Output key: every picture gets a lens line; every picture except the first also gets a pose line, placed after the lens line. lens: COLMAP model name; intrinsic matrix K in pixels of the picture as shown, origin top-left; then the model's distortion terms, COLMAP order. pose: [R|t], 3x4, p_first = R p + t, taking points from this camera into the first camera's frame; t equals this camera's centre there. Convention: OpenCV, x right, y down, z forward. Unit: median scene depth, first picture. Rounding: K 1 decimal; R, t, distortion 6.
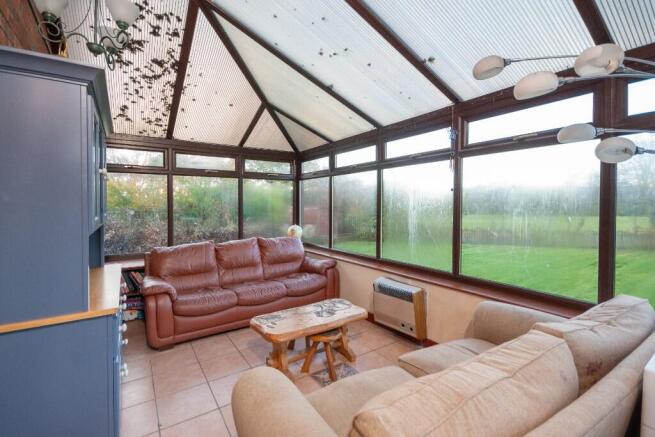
lens RADIAL K [[291.2, 0, 327.0], [0, 291.2, 211.8], [0, 0, 1]] dist [0.000193, 0.000032]
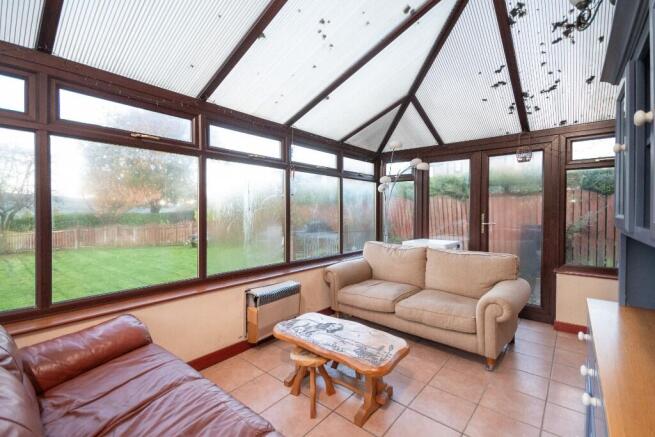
lens RADIAL K [[291.2, 0, 327.0], [0, 291.2, 211.8], [0, 0, 1]] dist [0.000193, 0.000032]
pose [[-0.257248, -0.012830, 0.966260, -0.782337], [0.005690, 0.999874, 0.014792, -0.019388], [-0.966329, 0.009304, -0.257143, 1.122264]]
